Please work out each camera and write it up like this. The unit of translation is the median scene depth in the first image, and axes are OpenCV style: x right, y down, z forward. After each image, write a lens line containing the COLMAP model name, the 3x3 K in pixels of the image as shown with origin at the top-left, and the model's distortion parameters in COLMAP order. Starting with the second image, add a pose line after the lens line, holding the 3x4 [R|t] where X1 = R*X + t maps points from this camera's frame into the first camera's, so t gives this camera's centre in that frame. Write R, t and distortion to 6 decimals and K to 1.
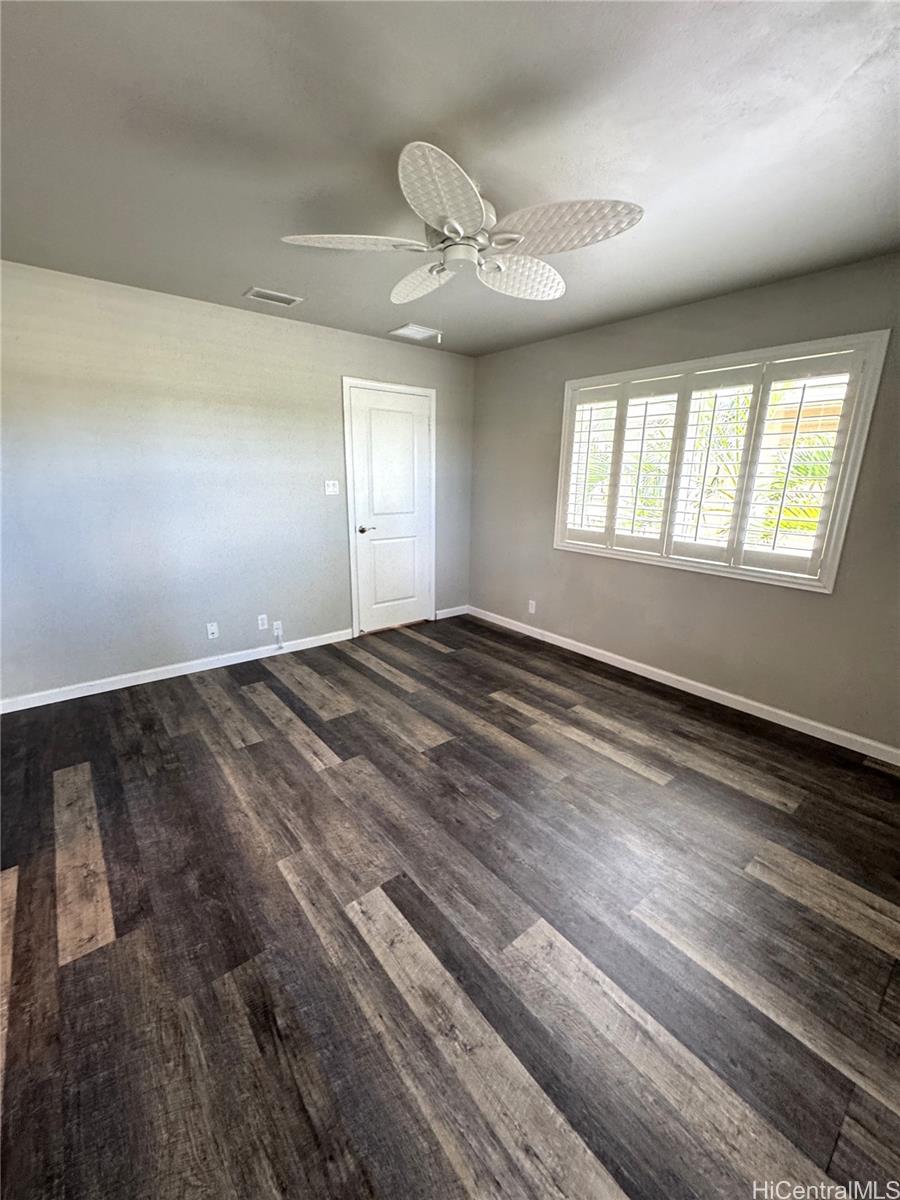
lens RADIAL K [[485.4, 0, 446.0], [0, 485.4, 602.0], [0, 0, 1]] dist [-0.000077, 0.000149]
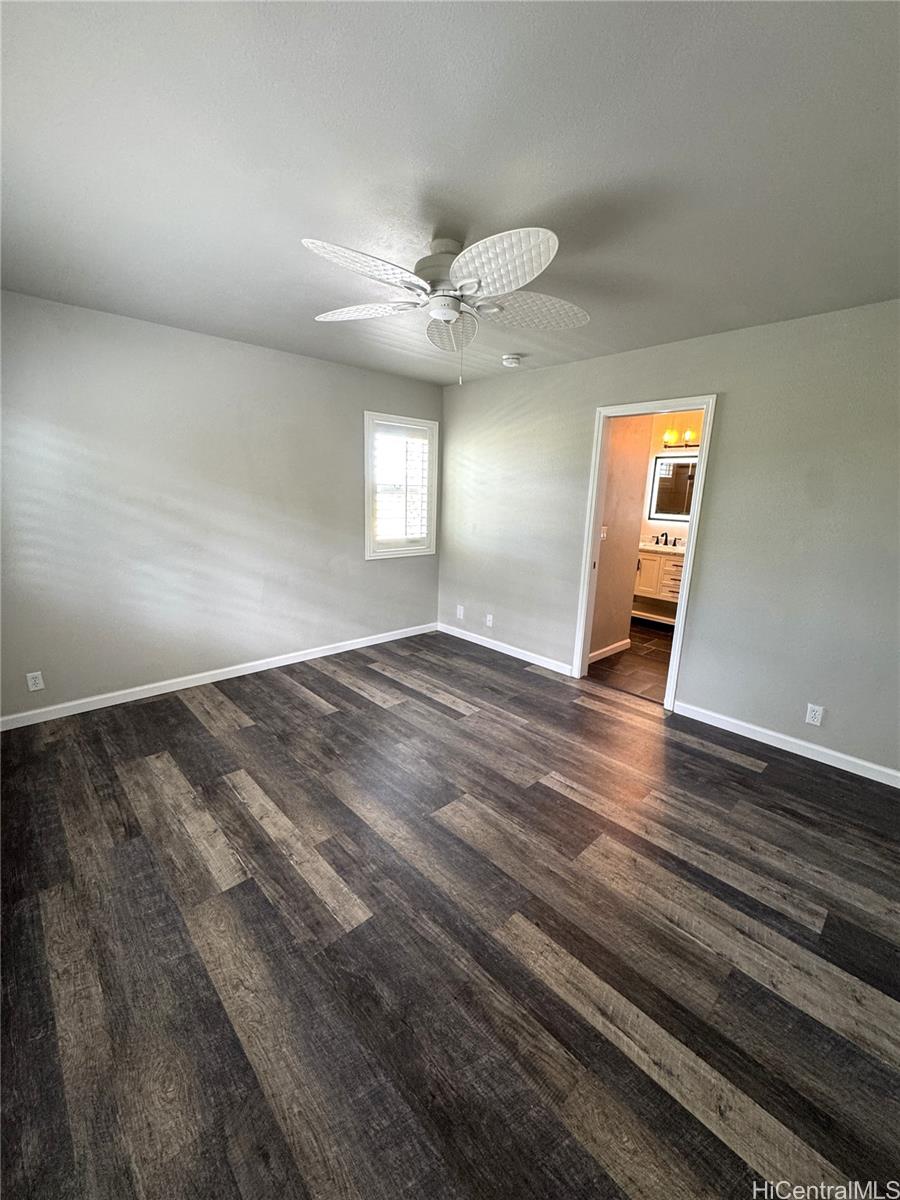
lens RADIAL K [[485.4, 0, 446.0], [0, 485.4, 602.0], [0, 0, 1]] dist [-0.000077, 0.000149]
pose [[-0.996256, -0.025300, -0.082668, 0.070972], [-0.061229, 0.881556, 0.468092, -0.431437], [0.061034, 0.471401, -0.879805, 1.544804]]
